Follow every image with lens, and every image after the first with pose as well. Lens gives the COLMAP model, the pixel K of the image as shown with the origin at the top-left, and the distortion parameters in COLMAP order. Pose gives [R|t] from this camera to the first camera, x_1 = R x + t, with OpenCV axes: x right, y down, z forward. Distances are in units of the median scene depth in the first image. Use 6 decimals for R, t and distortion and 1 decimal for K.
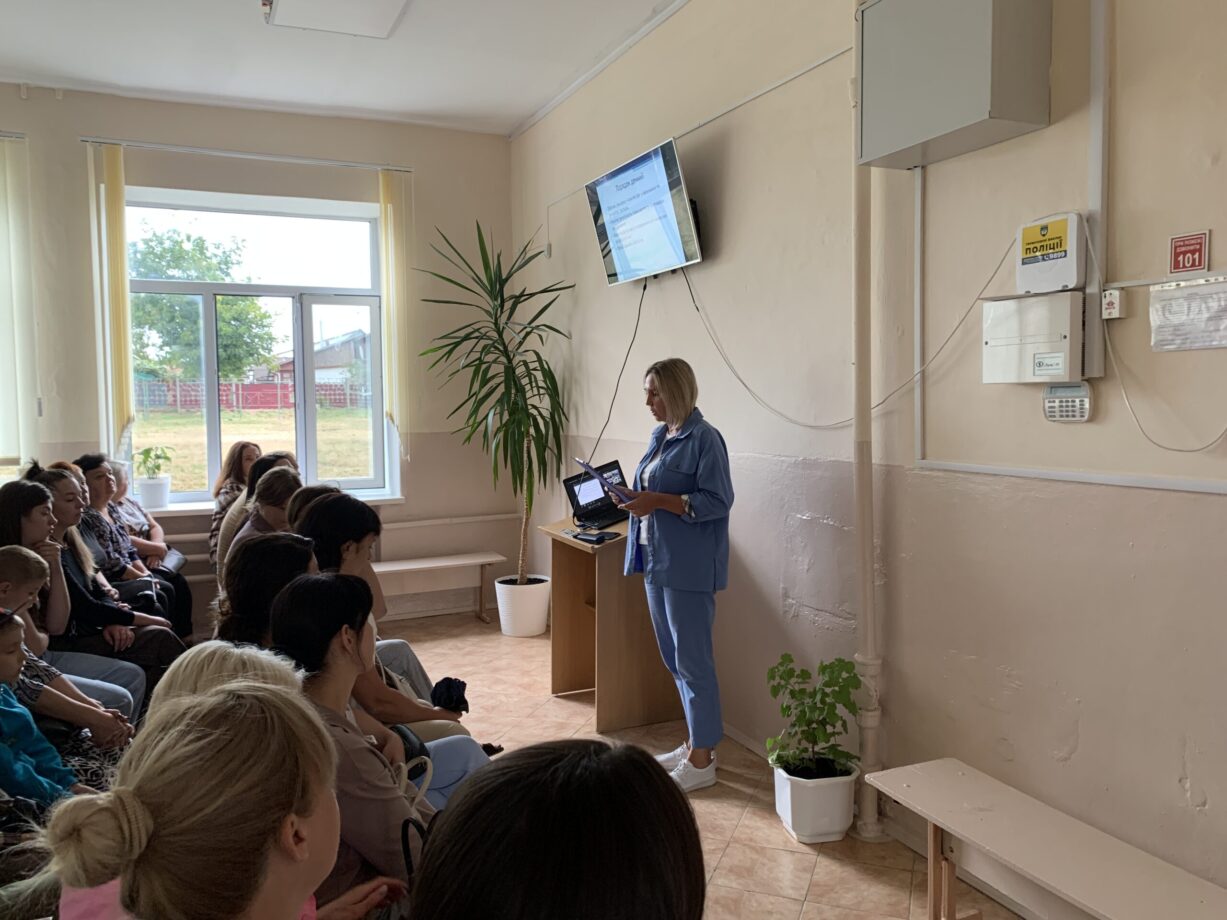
lens RADIAL K [[916.0, 0, 613.5], [0, 916.0, 460.0], [0, 0, 1]] dist [0.001615, -0.036058]
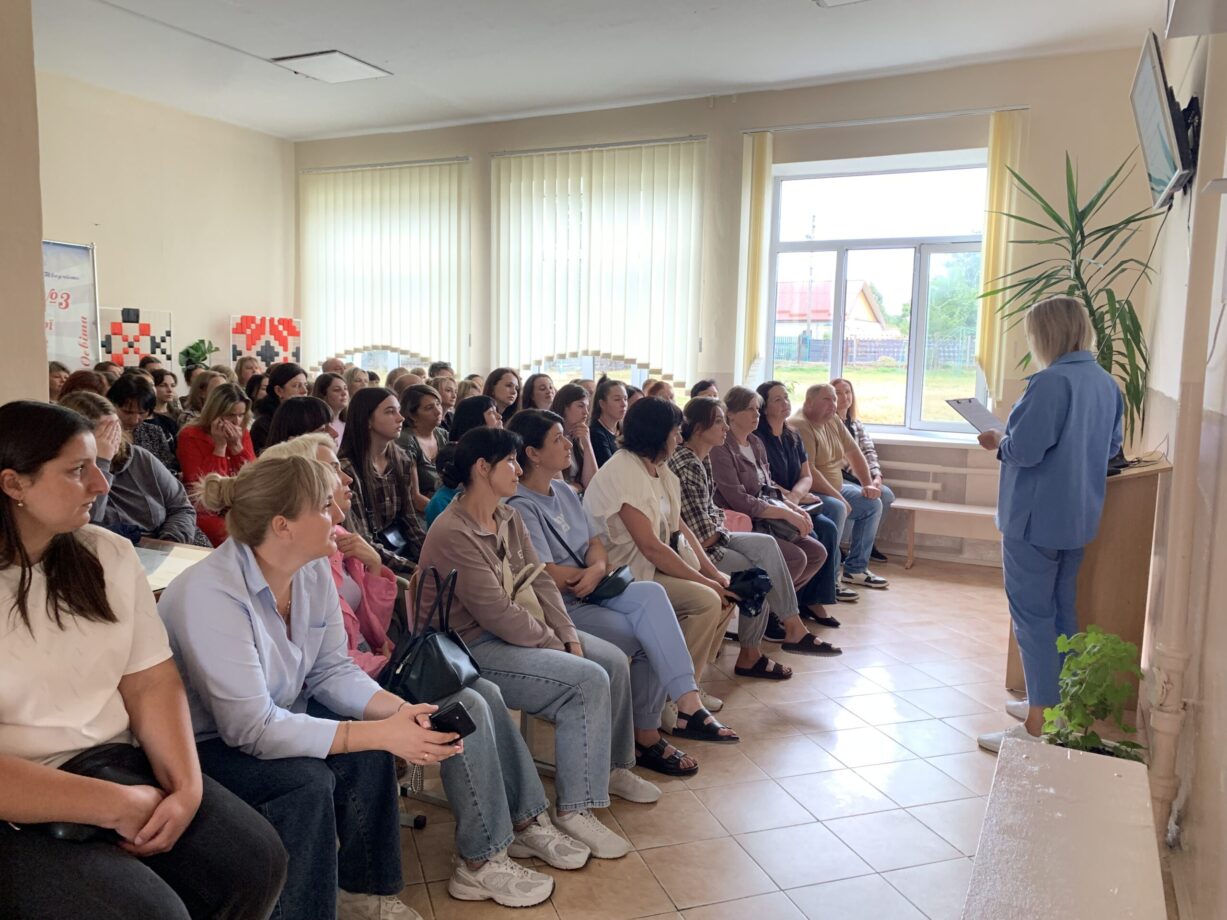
lens RADIAL K [[939.2, 0, 613.5], [0, 939.2, 460.0], [0, 0, 1]] dist [-0.005647, -0.011551]
pose [[0.611650, 0.107798, -0.783750, 0.347392], [-0.081050, 0.993999, 0.073463, 0.017949], [0.786966, 0.018589, 0.616717, 0.057460]]
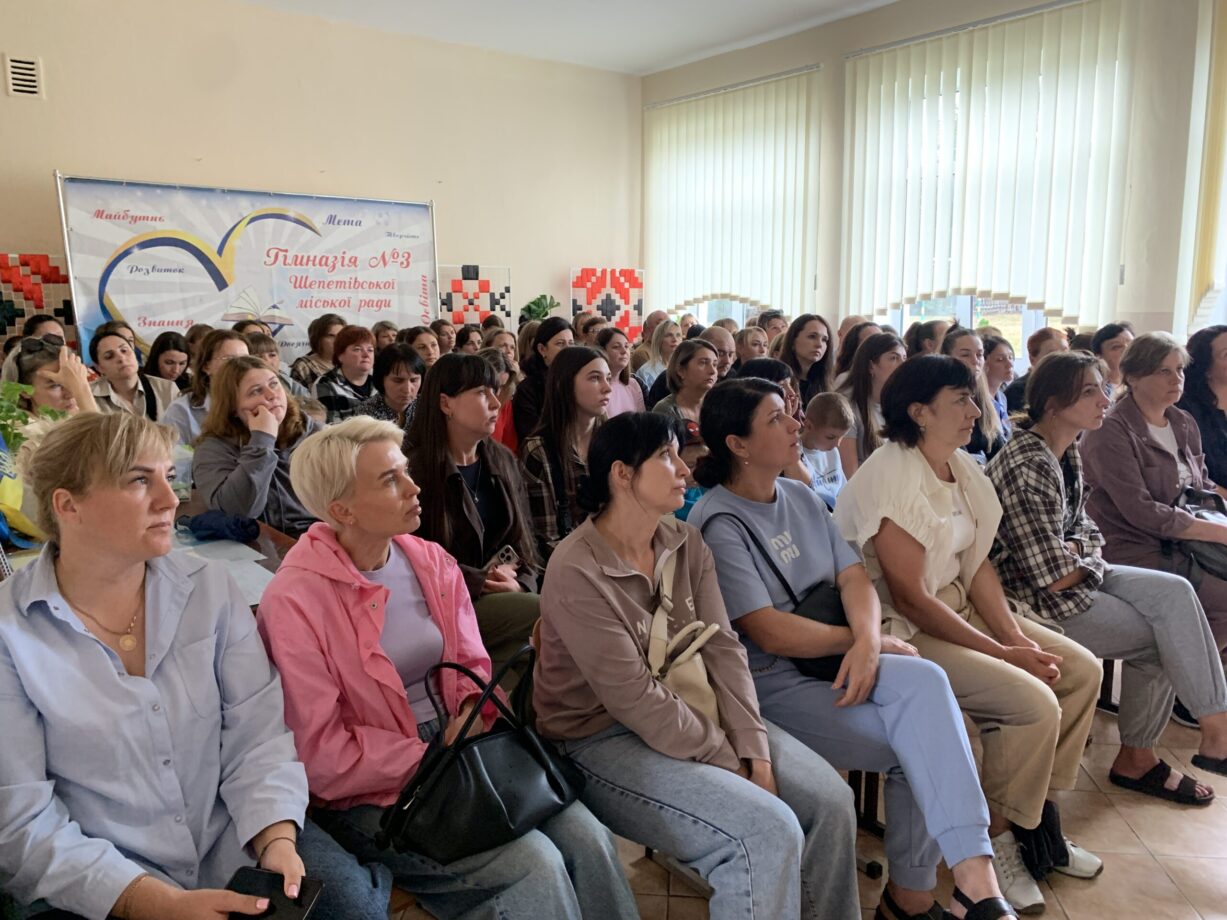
lens RADIAL K [[925.4, 0, 603.4], [0, 925.4, 460.7], [0, 0, 1]] dist [0.012147, -0.006651]
pose [[0.206512, 0.168500, -0.963826, 0.220857], [-0.060333, 0.985378, 0.159340, 0.010022], [0.976582, 0.025245, 0.213659, 0.234998]]
